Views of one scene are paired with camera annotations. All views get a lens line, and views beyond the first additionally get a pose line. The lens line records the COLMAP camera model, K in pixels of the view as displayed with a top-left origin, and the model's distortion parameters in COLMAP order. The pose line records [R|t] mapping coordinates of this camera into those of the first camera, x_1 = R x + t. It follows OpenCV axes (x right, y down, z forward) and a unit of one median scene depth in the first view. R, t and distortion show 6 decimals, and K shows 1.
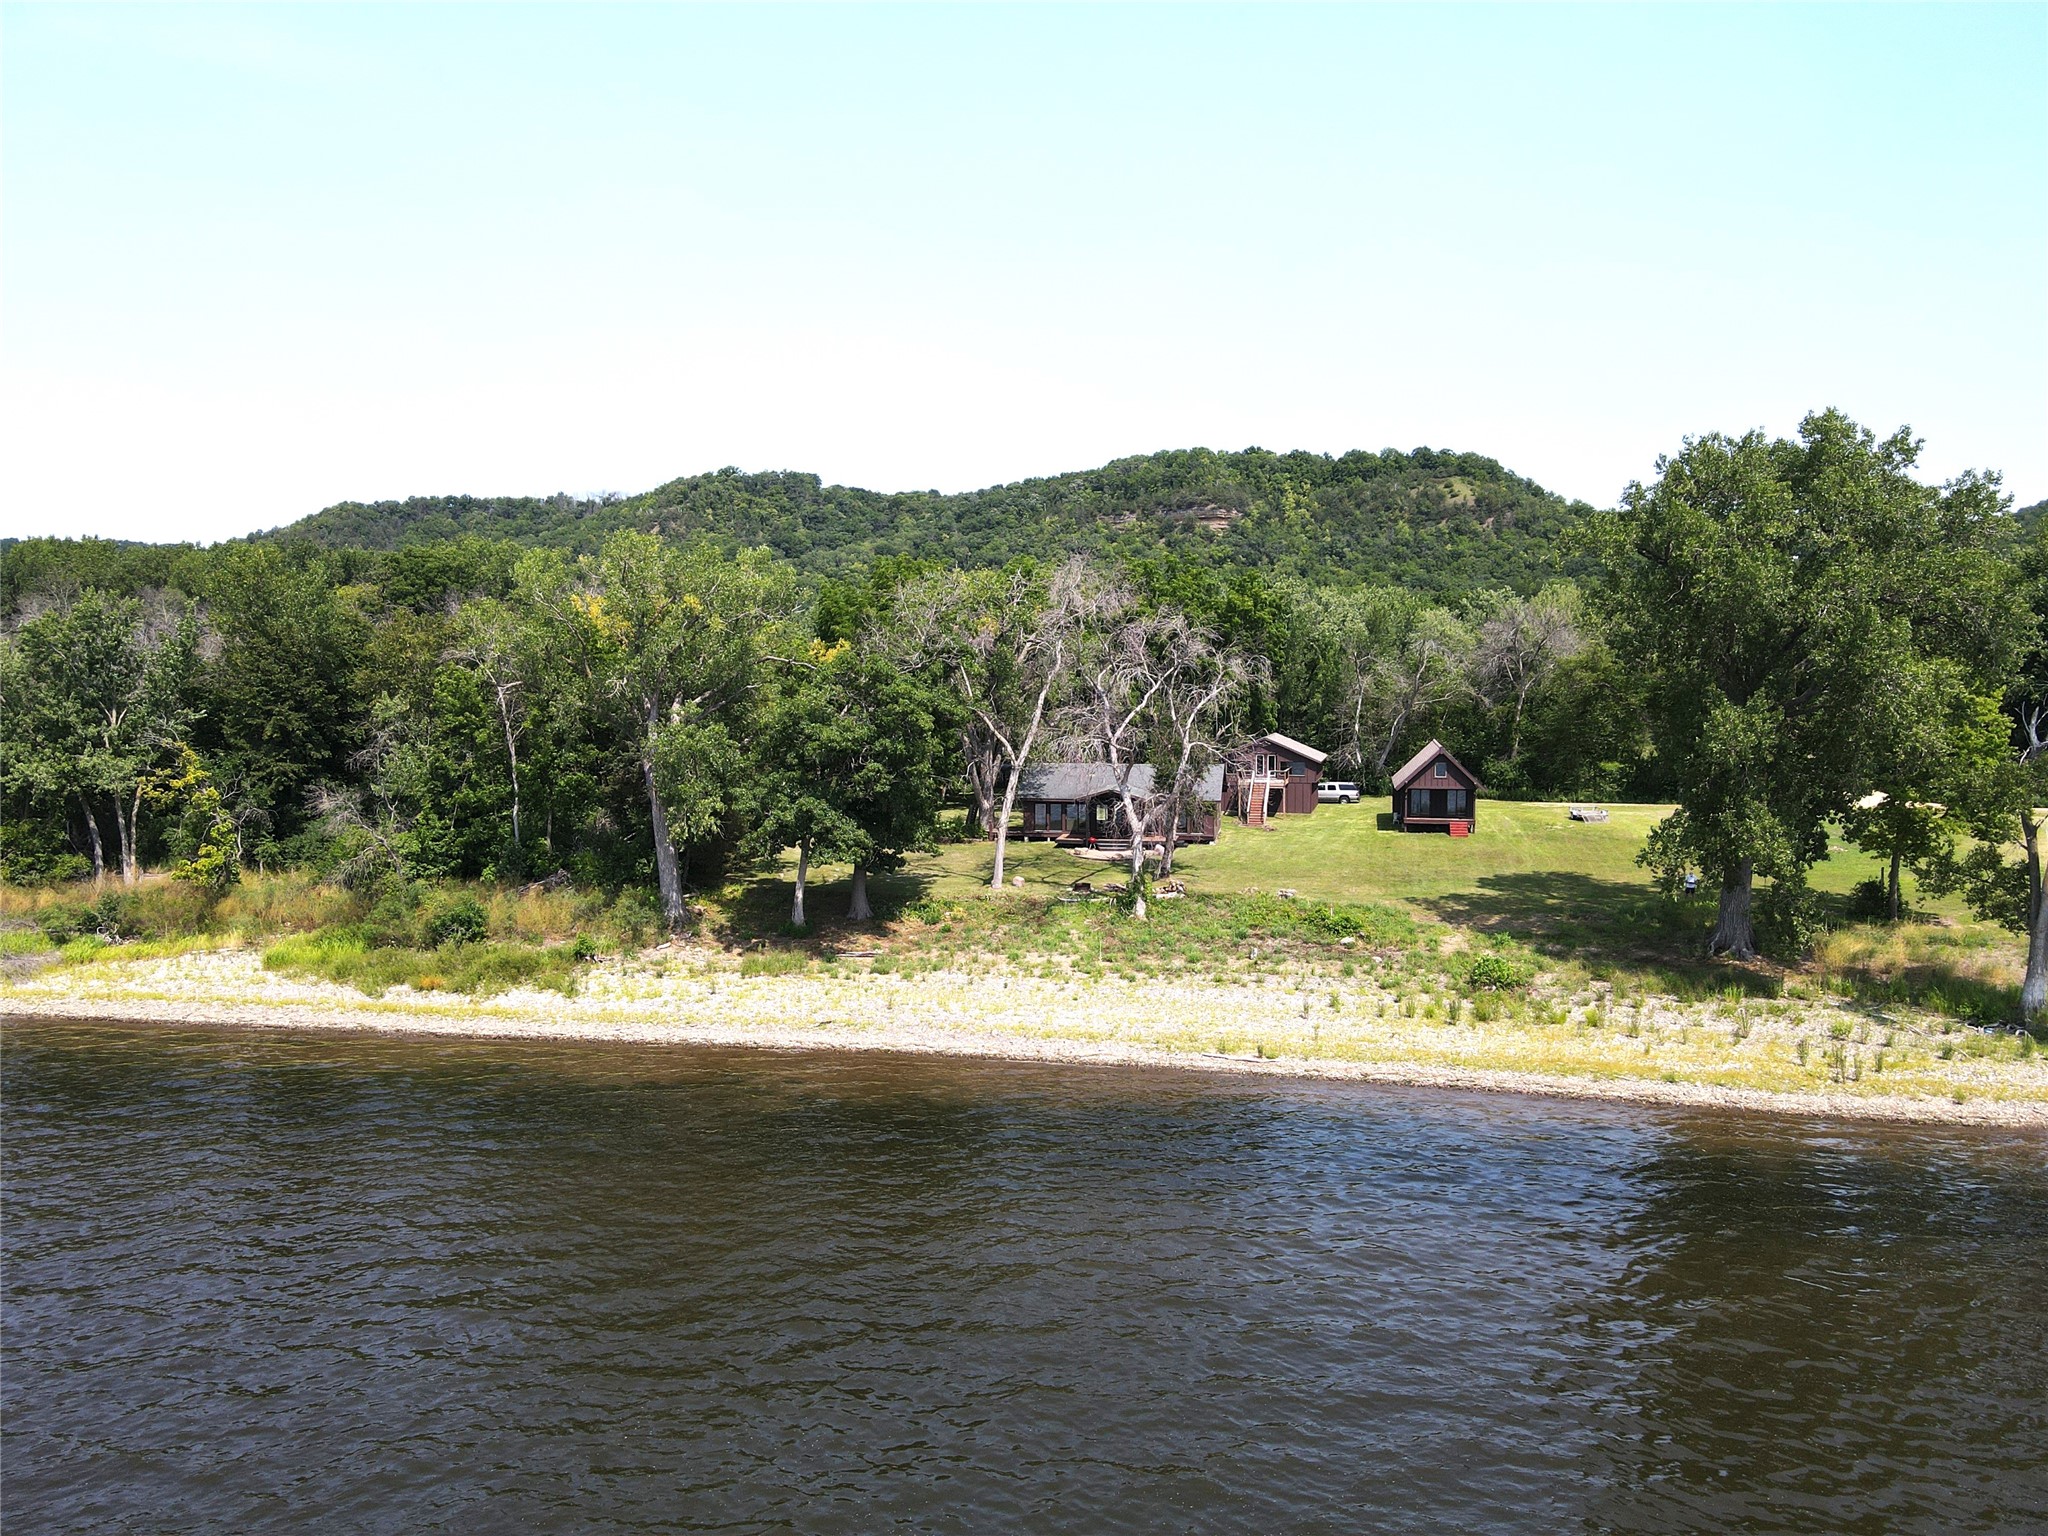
lens RADIAL K [[1511.3, 0, 1024.1], [0, 1511.3, 754.7], [0, 0, 1]] dist [-0.013044, 0.045274]
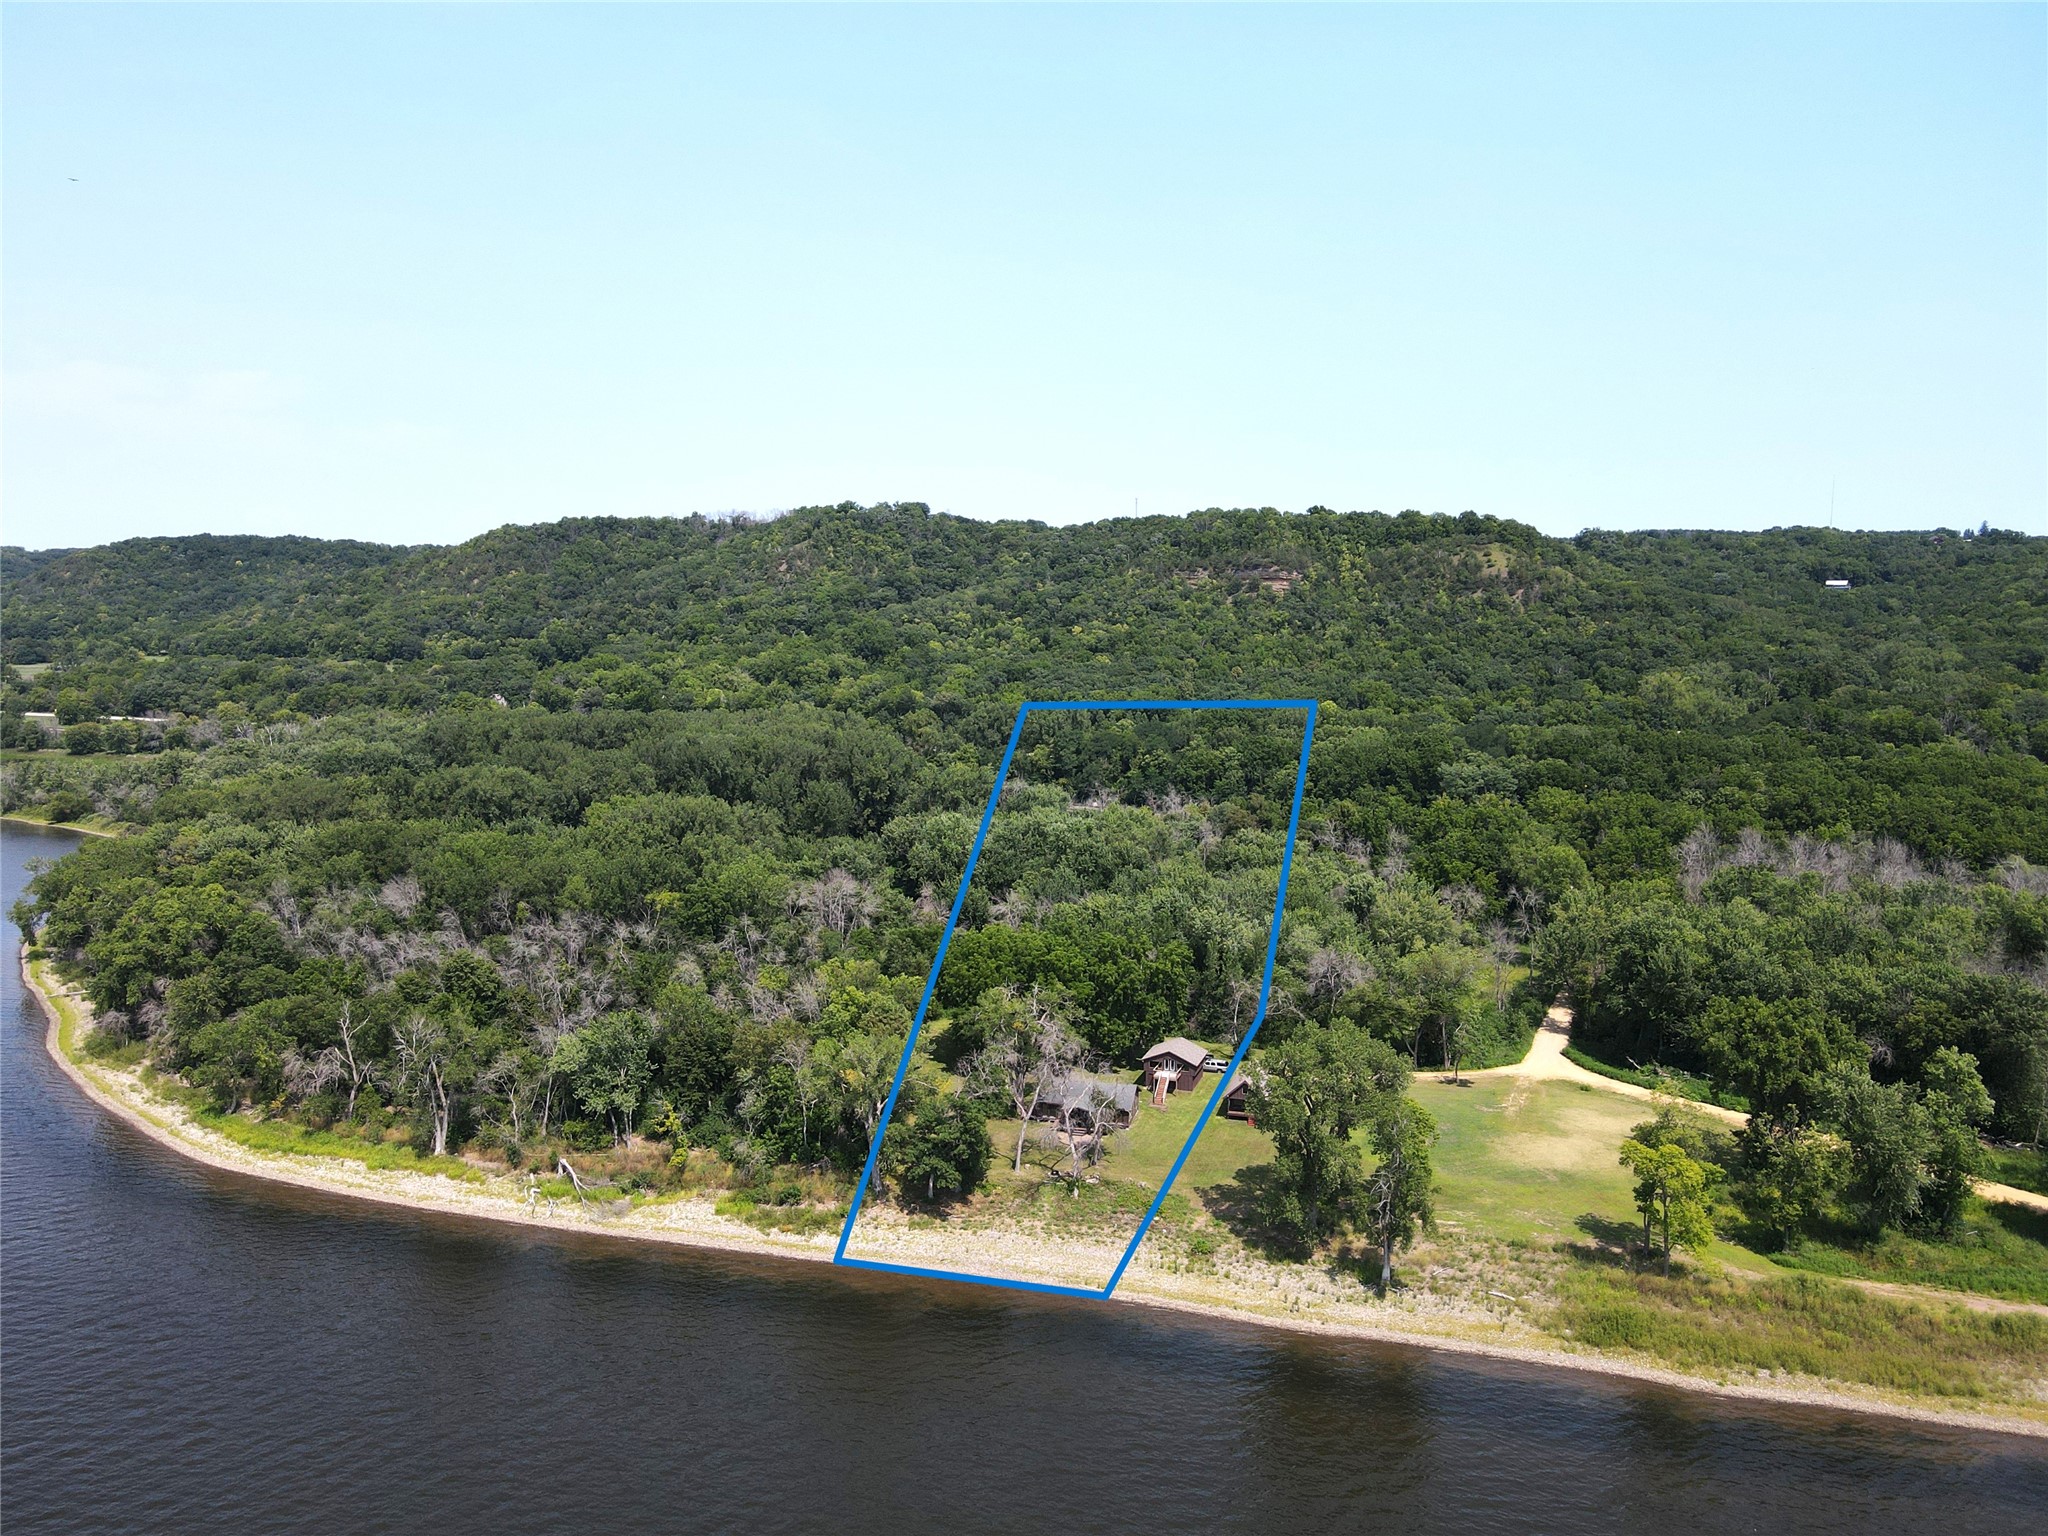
lens RADIAL K [[1511.3, 0, 1024.1], [0, 1511.3, 754.7], [0, 0, 1]] dist [-0.013044, 0.045274]
pose [[0.997618, 0.014352, -0.067471, 0.017691], [-0.011356, 0.998941, 0.044577, -0.082753], [0.068039, -0.043705, 0.996725, -0.158896]]
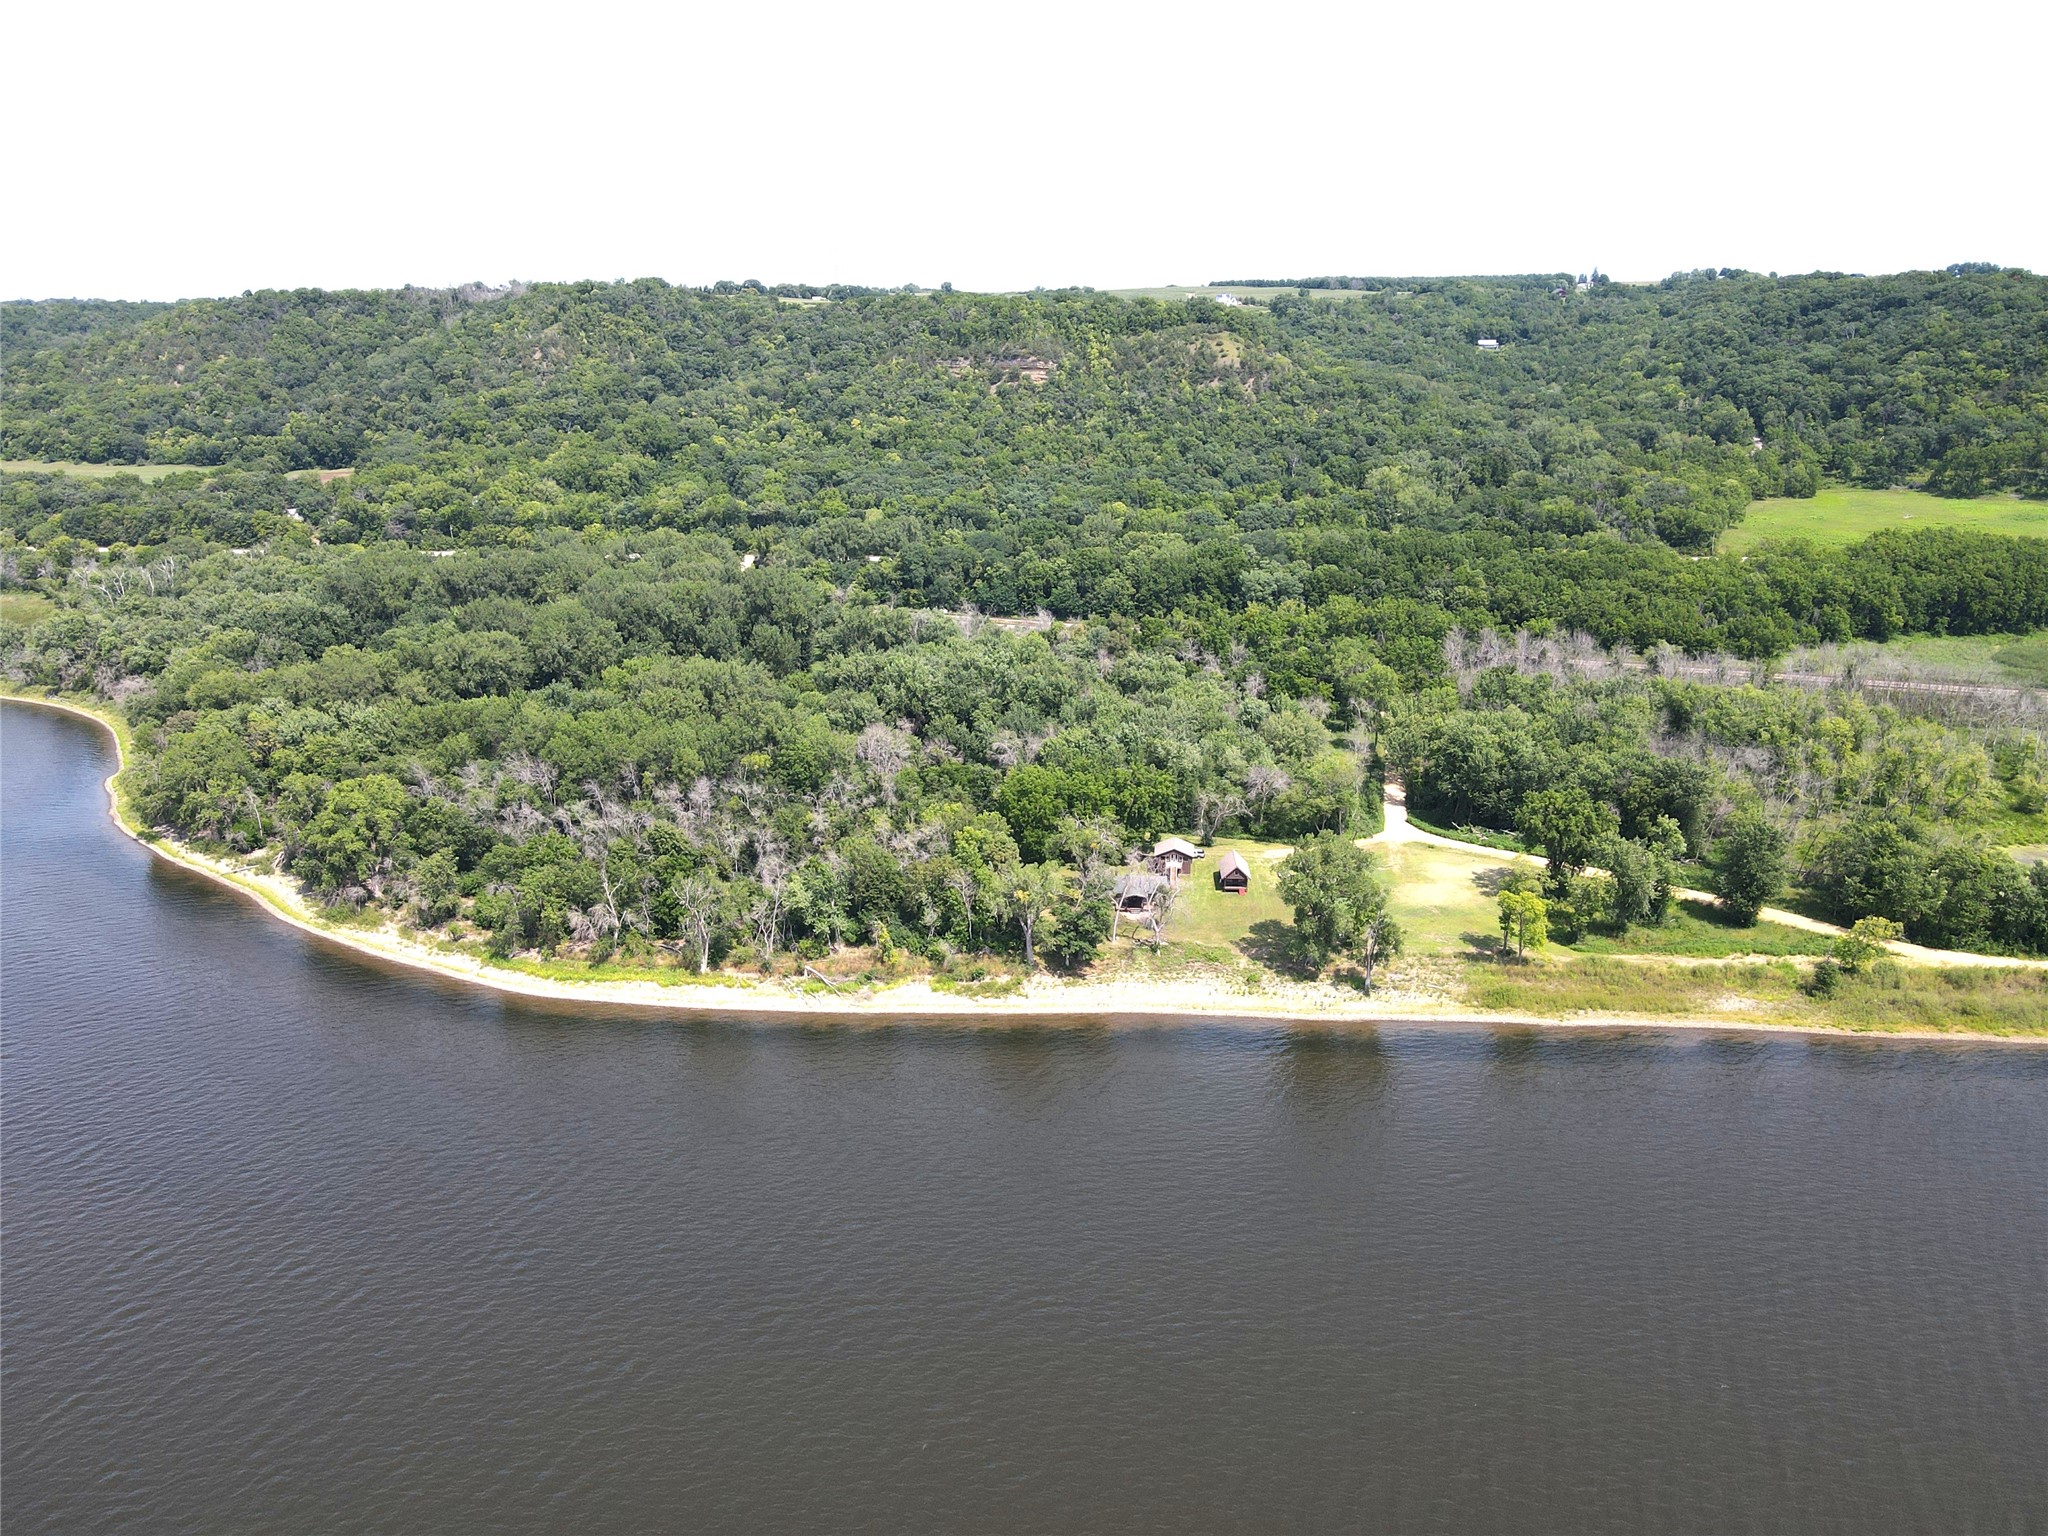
lens RADIAL K [[1509.6, 0, 1024.0], [0, 1509.6, 768.0], [0, 0, 1]] dist [-0.044230, 0.152639]
pose [[0.987498, -0.052994, 0.148459, -0.092023], [0.016895, 0.971953, 0.234566, -0.144022], [-0.156726, -0.229125, 0.960697, -0.282638]]
